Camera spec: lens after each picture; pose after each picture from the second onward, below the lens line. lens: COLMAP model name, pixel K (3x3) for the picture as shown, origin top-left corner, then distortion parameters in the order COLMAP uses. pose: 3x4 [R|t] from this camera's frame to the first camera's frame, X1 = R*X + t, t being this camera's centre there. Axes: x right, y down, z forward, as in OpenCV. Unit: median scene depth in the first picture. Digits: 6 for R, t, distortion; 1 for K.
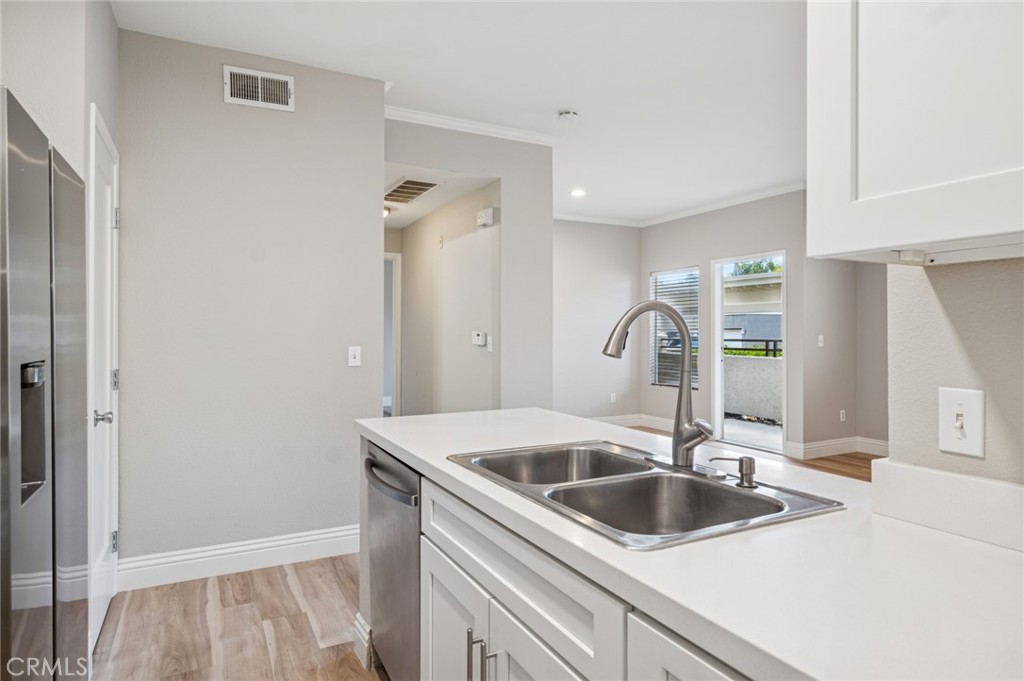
lens RADIAL K [[608.5, 0, 513.2], [0, 608.5, 332.6], [0, 0, 1]] dist [0.003279, 0.000229]
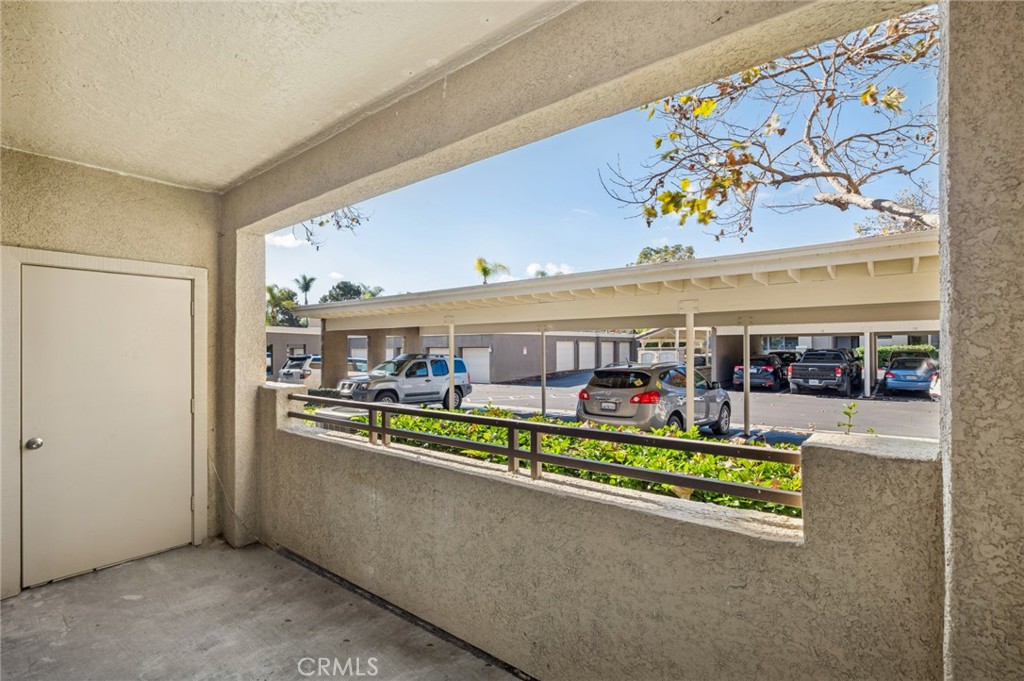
lens RADIAL K [[466.2, 0, 515.1], [0, 466.2, 339.6], [0, 0, 1]] dist [0.001048, 0.000225]
pose [[0.922213, 0.000473, 0.386683, 0.343610], [0.006633, 0.999833, -0.017043, -0.032694], [-0.386627, 0.018282, 0.922055, 0.819138]]
